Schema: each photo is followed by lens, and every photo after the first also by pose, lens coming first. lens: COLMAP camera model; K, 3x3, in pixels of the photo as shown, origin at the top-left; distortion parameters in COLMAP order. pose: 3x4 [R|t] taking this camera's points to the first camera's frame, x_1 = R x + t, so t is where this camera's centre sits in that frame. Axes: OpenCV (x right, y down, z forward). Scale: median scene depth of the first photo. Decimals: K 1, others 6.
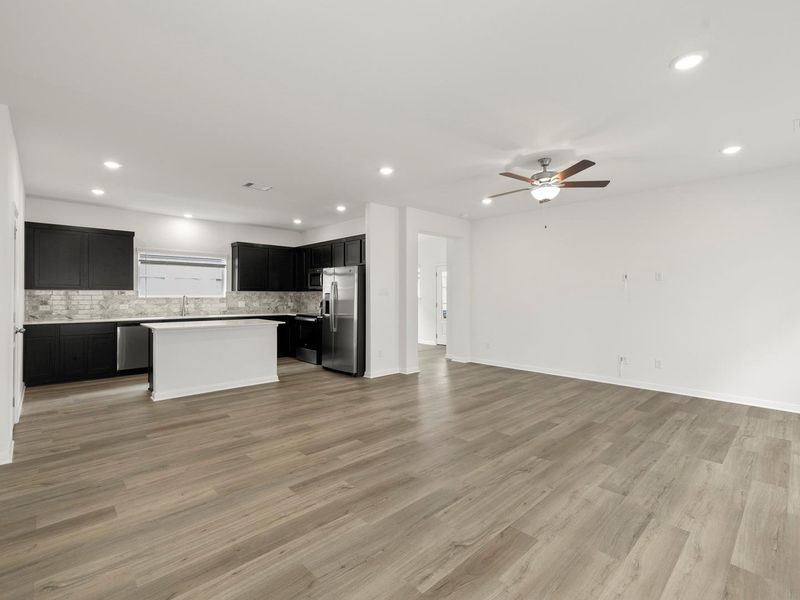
lens RADIAL K [[379.4, 0, 401.0], [0, 379.4, 295.3], [0, 0, 1]] dist [0.001875, 0.000367]
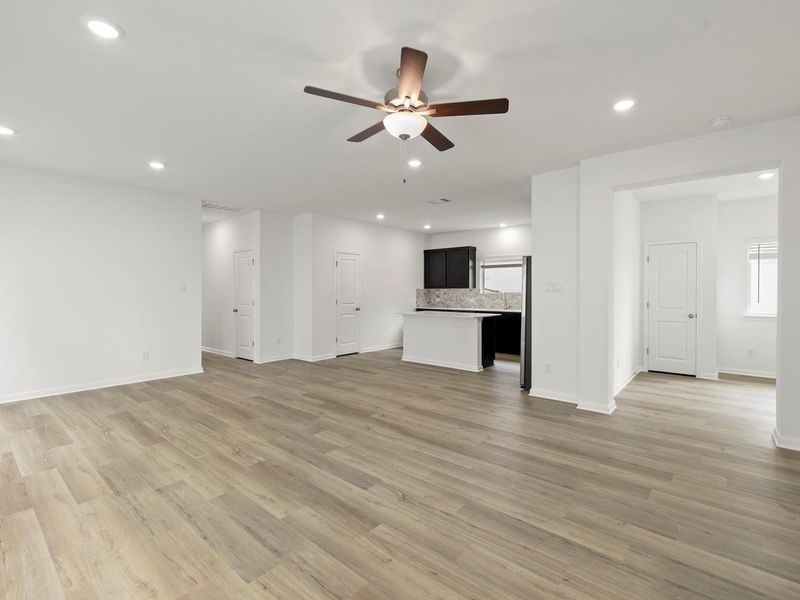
lens RADIAL K [[379.4, 0, 398.0], [0, 379.4, 297.2], [0, 0, 1]] dist [0.001875, 0.000367]
pose [[0.101349, 0.013056, -0.994765, 1.123430], [-0.001493, 0.999915, 0.012972, 0.002375], [0.994850, 0.000170, 0.101360, 1.046231]]
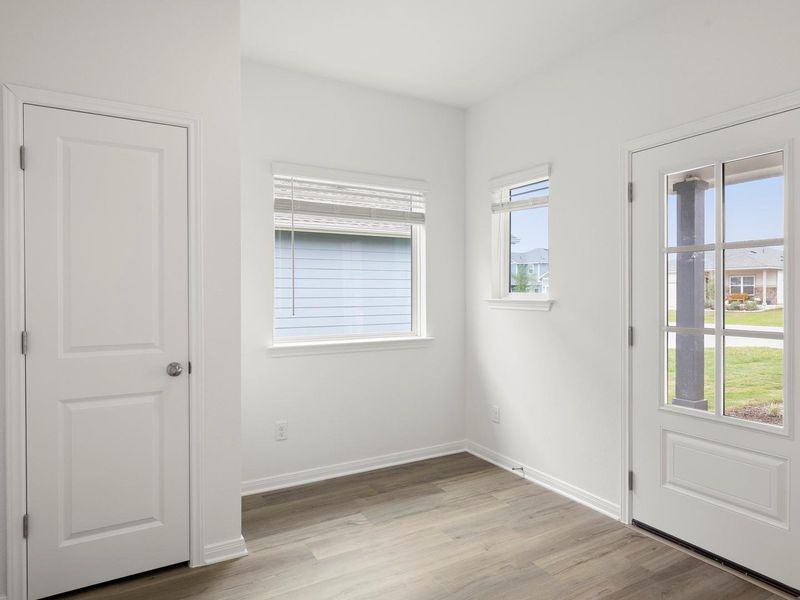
lens RADIAL K [[492.0, 0, 398.2], [0, 492.0, 291.7], [0, 0, 1]] dist [0.000316, 0.000402]
pose [[0.973659, 0.004020, -0.227975, 0.074684], [-0.003010, 0.999984, 0.004776, -0.001344], [0.227991, -0.003964, 0.973655, 1.895660]]
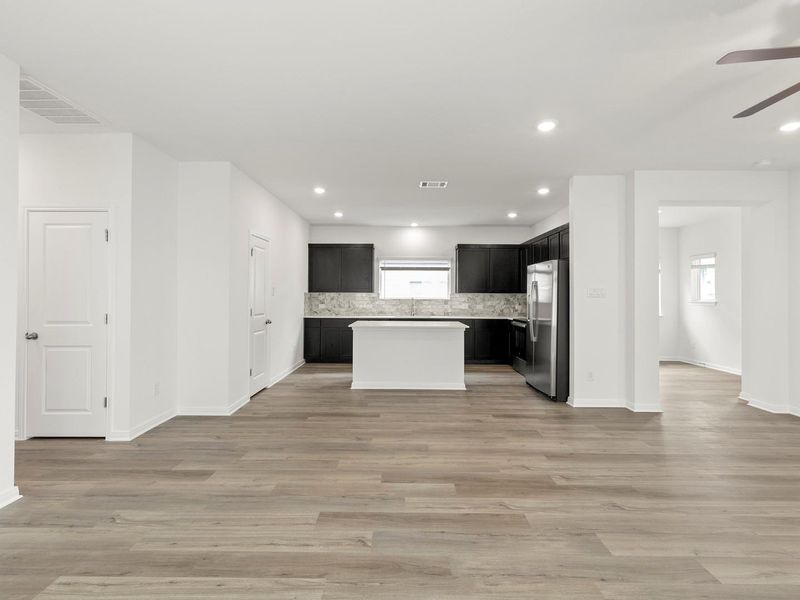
lens RADIAL K [[379.4, 0, 399.0], [0, 379.4, 294.5], [0, 0, 1]] dist [0.001875, 0.000367]
pose [[0.719992, -0.002612, -0.693978, 0.319589], [-0.003815, 0.999963, -0.007722, 0.002440], [0.693972, 0.008207, 0.719955, 0.342475]]
